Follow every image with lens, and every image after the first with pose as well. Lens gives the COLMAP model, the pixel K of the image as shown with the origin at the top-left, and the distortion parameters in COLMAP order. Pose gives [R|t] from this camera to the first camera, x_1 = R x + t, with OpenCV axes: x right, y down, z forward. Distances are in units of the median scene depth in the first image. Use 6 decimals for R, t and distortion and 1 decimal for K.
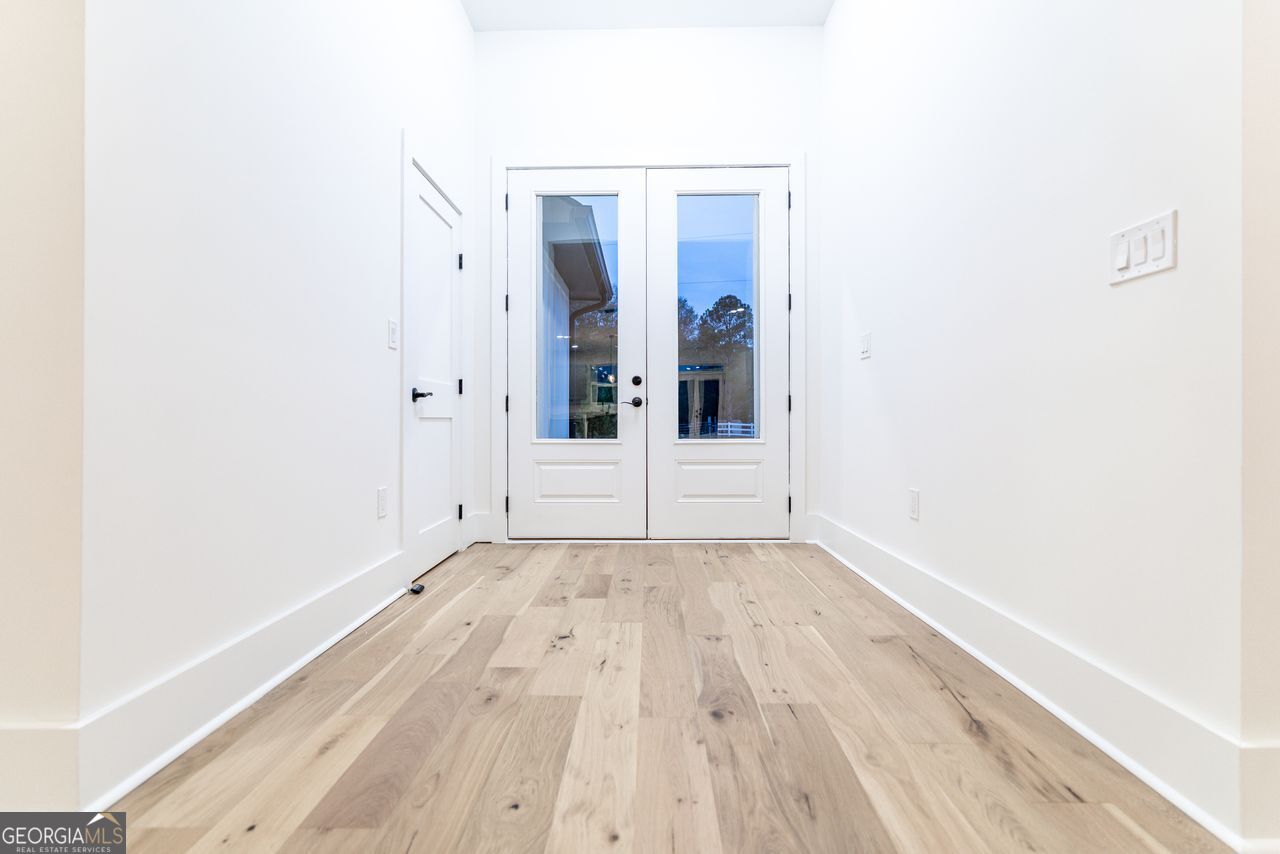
lens RADIAL K [[565.2, 0, 640.2], [0, 565.2, 425.7], [0, 0, 1]] dist [0.003994, 0.000041]
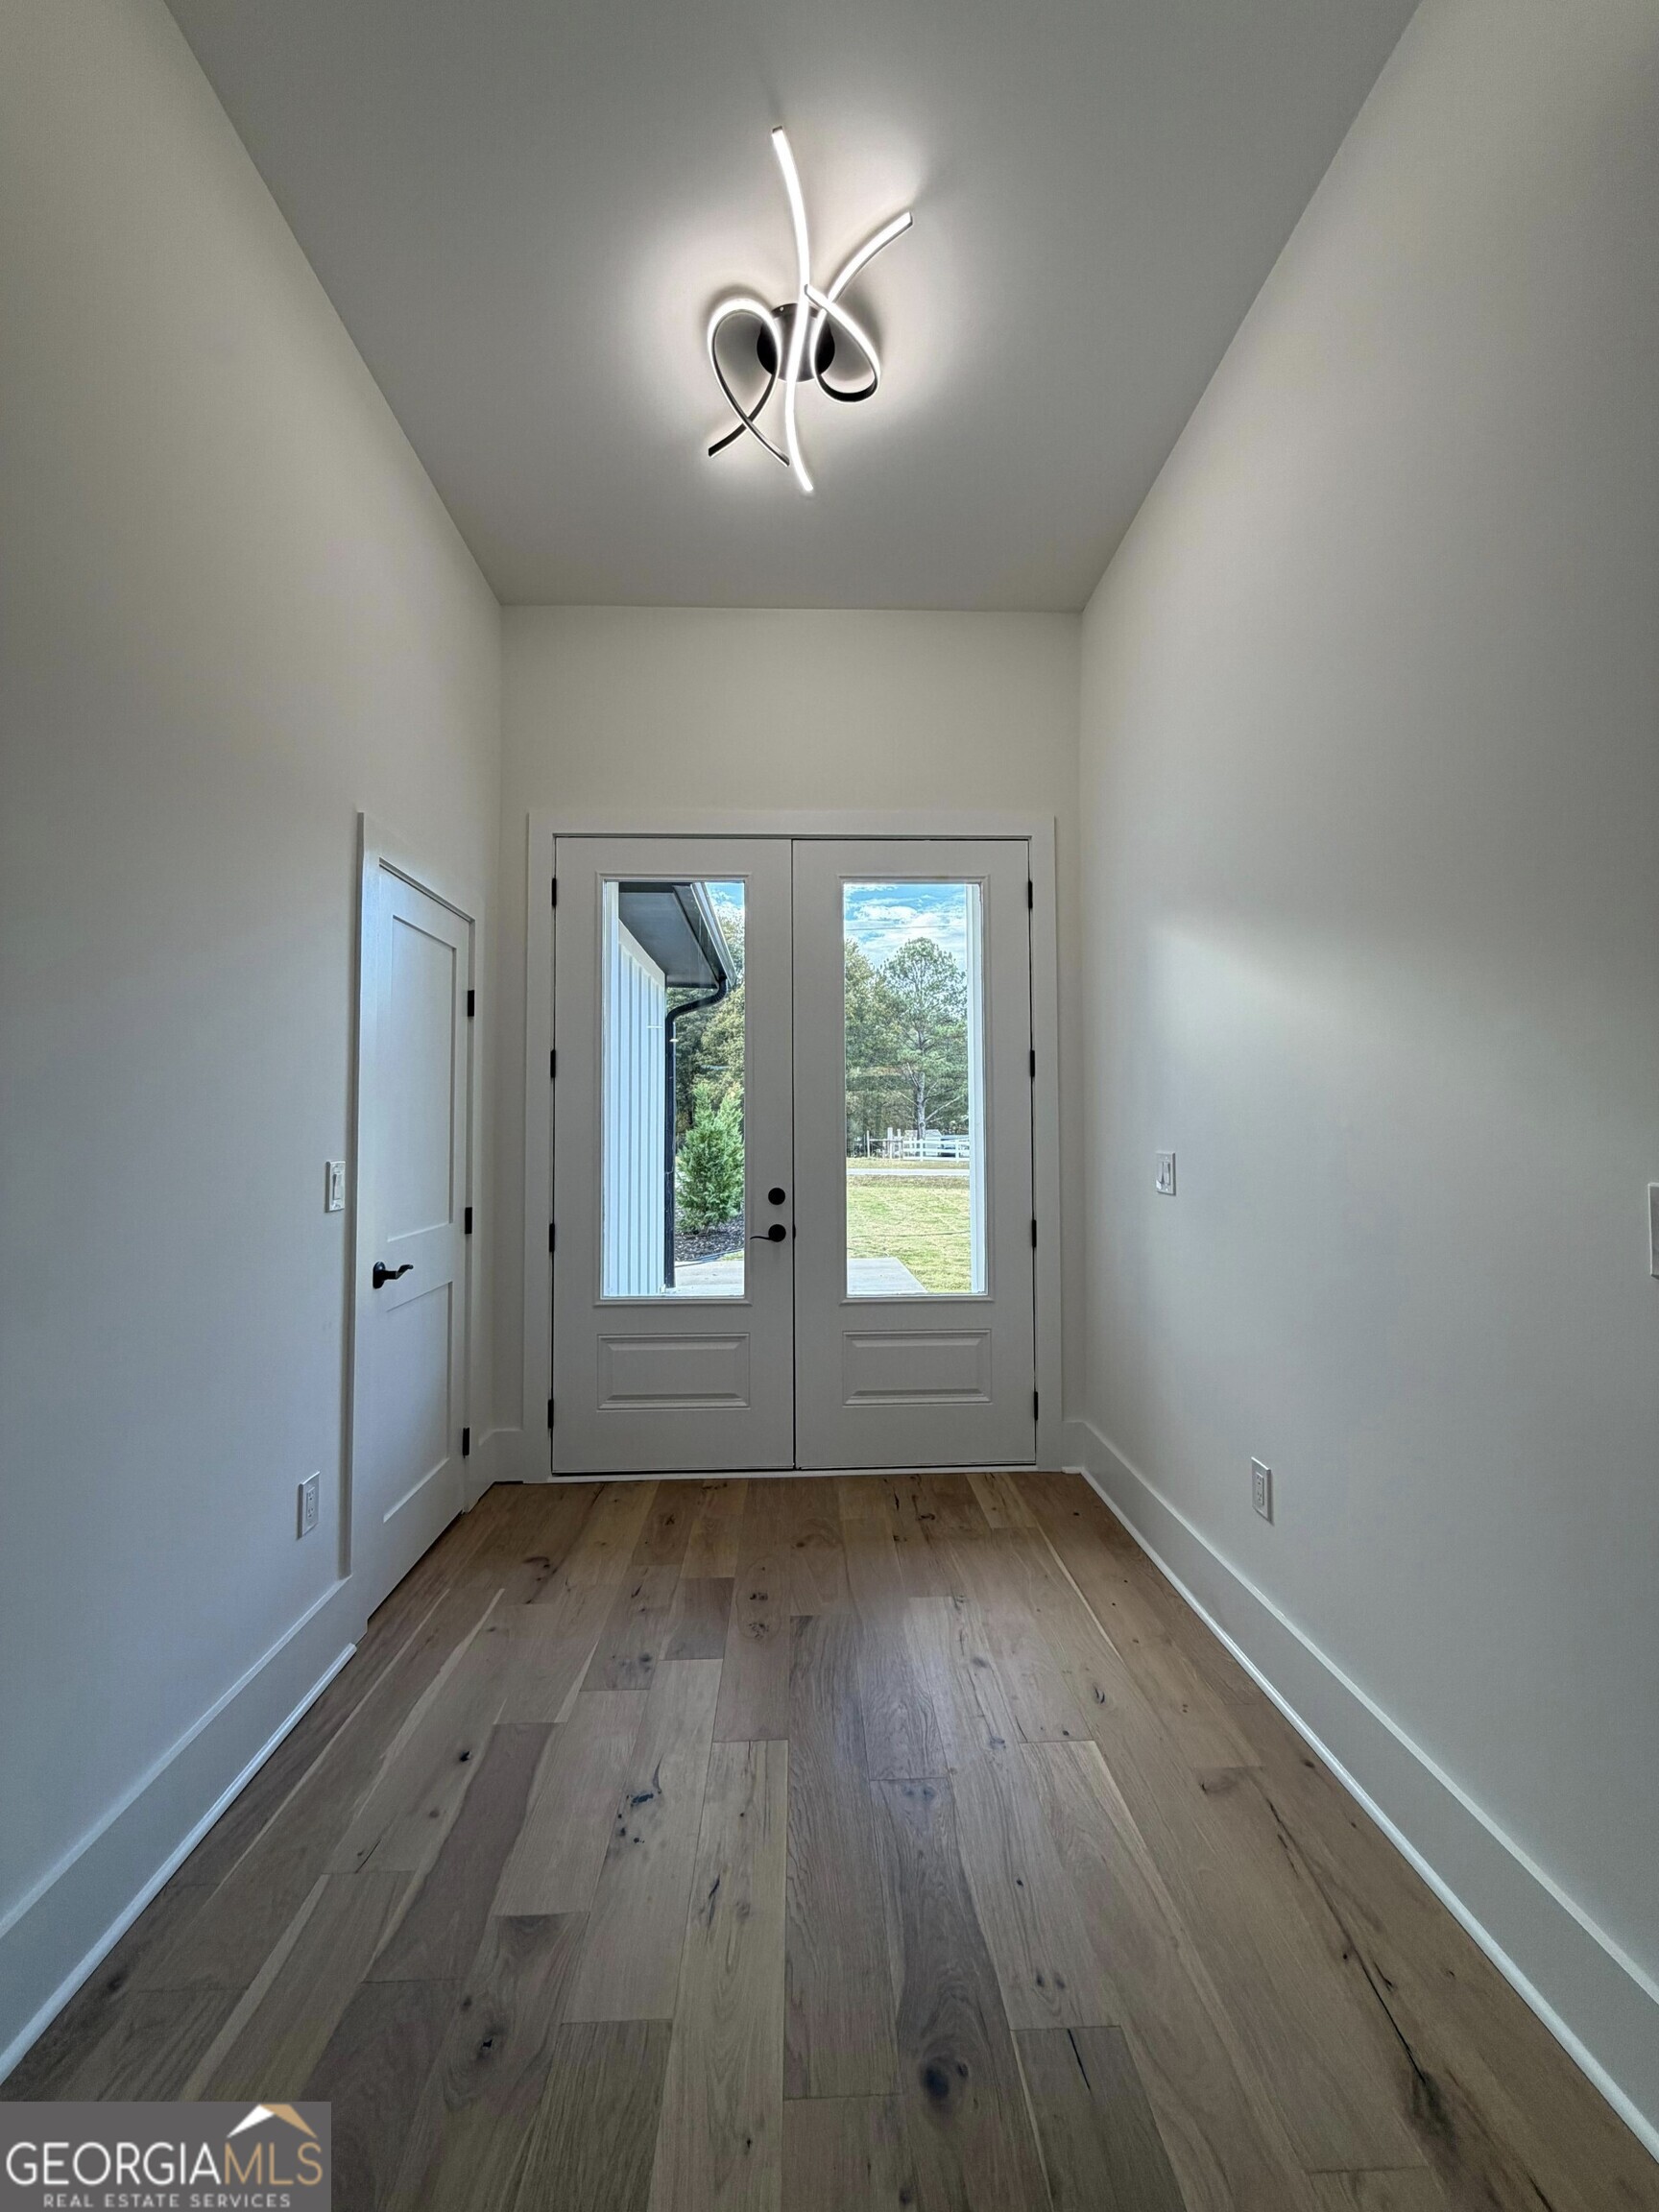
lens RADIAL K [[892.3, 0, 828.4], [0, 892.3, 1107.0], [0, 0, 1]] dist [0.001469, 0.000005]
pose [[0.998587, -0.000312, 0.053140, -0.003028], [0.001899, 0.999554, -0.029810, -0.254331], [-0.053107, 0.029869, 0.998142, 0.122291]]
